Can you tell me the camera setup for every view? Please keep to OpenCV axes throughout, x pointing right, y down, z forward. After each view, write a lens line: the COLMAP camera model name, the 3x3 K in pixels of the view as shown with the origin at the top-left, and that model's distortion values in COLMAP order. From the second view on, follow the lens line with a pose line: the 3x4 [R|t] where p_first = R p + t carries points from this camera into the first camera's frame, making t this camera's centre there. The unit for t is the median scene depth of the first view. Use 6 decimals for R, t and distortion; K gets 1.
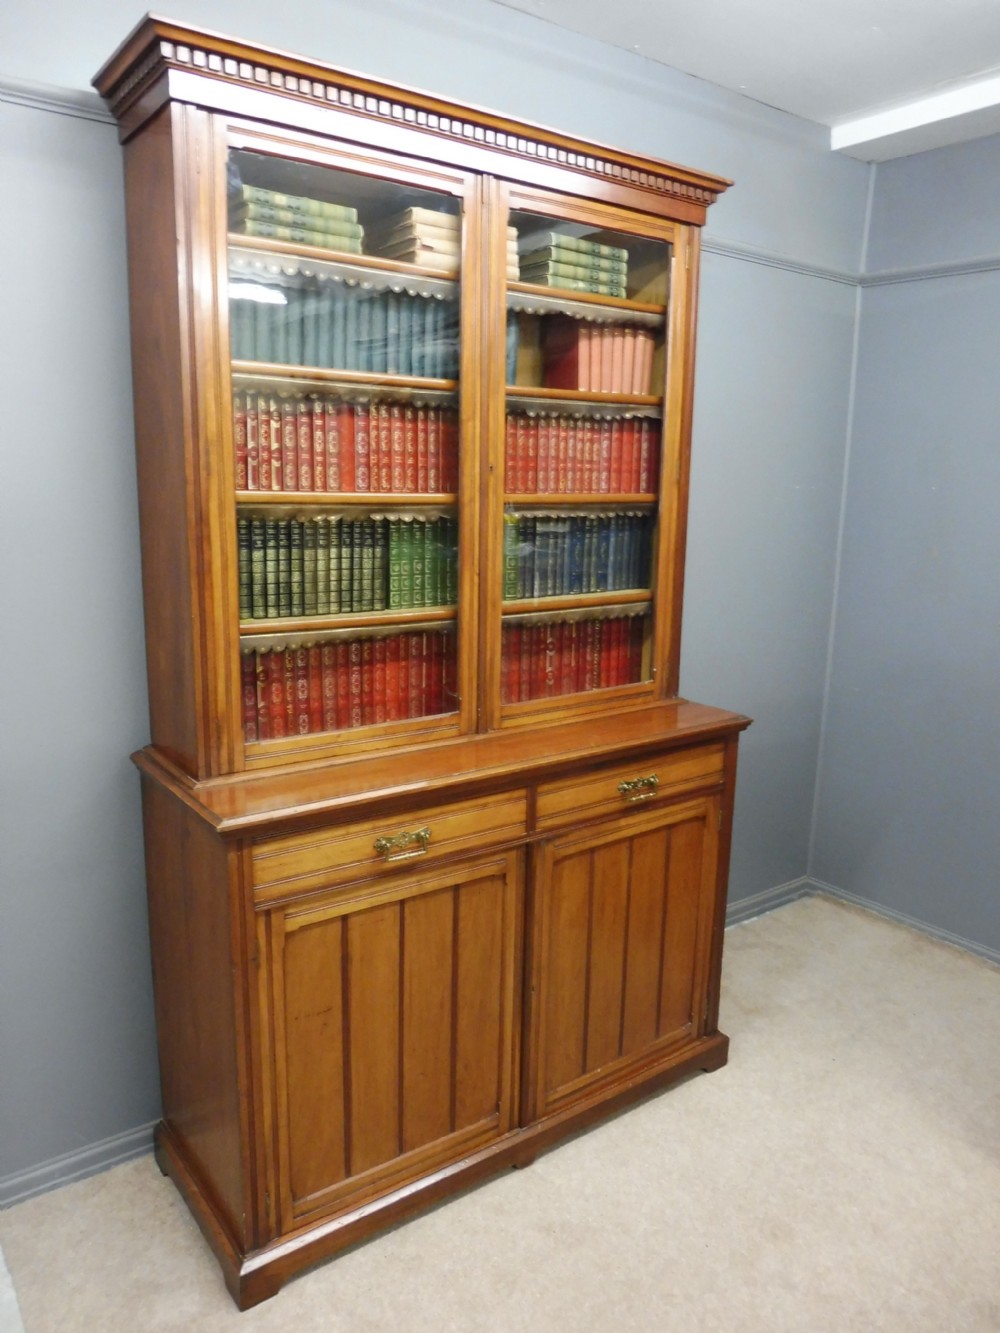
lens RADIAL K [[974.1, 0, 498.2], [0, 974.1, 674.5], [0, 0, 1]] dist [-0.059643, 0.030395]
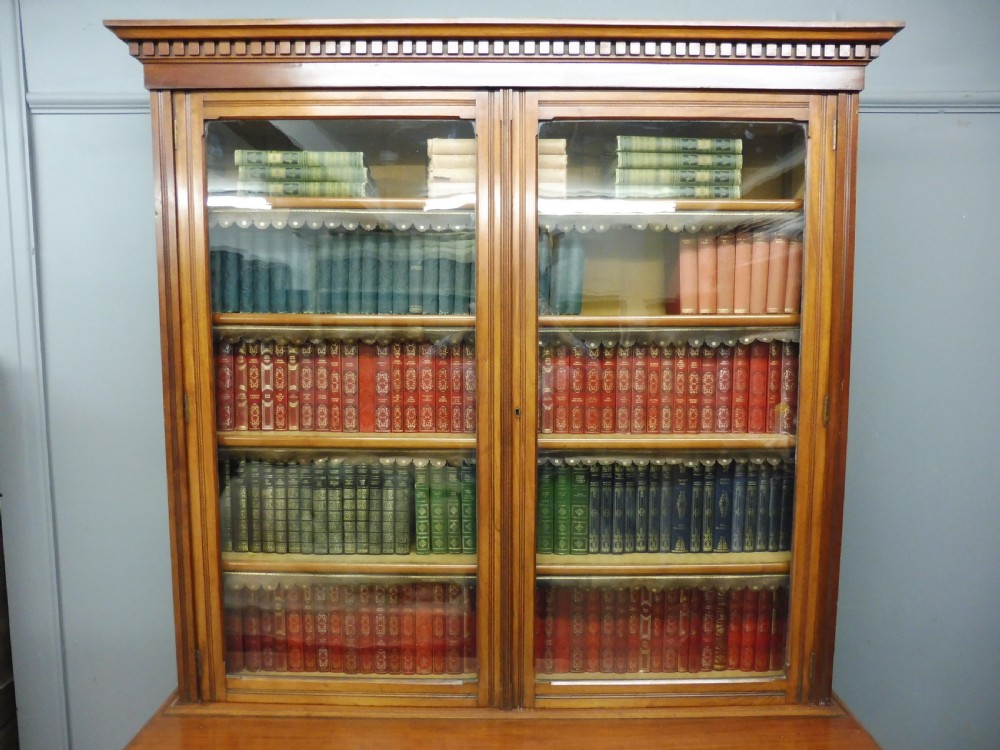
lens RADIAL K [[730.8, 0, 504.8], [0, 730.8, 382.5], [0, 0, 1]] dist [-0.059643, 0.030395]
pose [[0.801328, 0.038912, -0.596958, 0.375656], [-0.108318, 0.990826, -0.080815, -0.186367], [0.588337, 0.129421, 0.798191, 0.471831]]
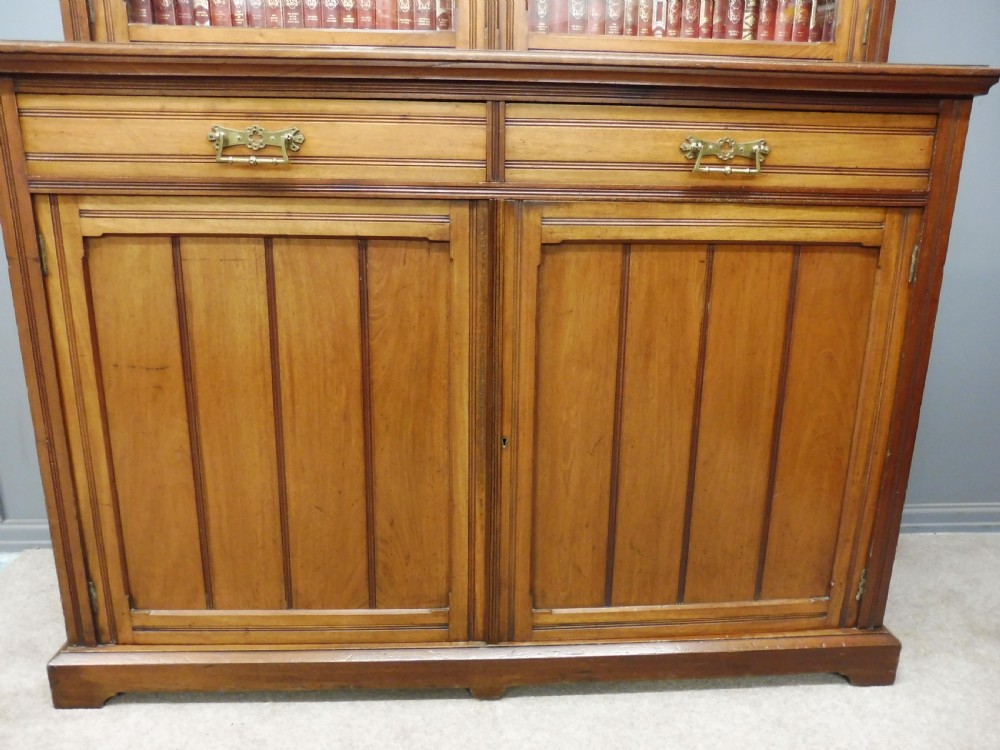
lens RADIAL K [[730.8, 0, 499.7], [0, 730.8, 384.8], [0, 0, 1]] dist [-0.059643, 0.030395]
pose [[0.837838, 0.137705, -0.528266, 0.307526], [-0.110278, 0.990406, 0.083269, 0.254480], [0.534665, -0.011510, 0.844986, 0.597425]]
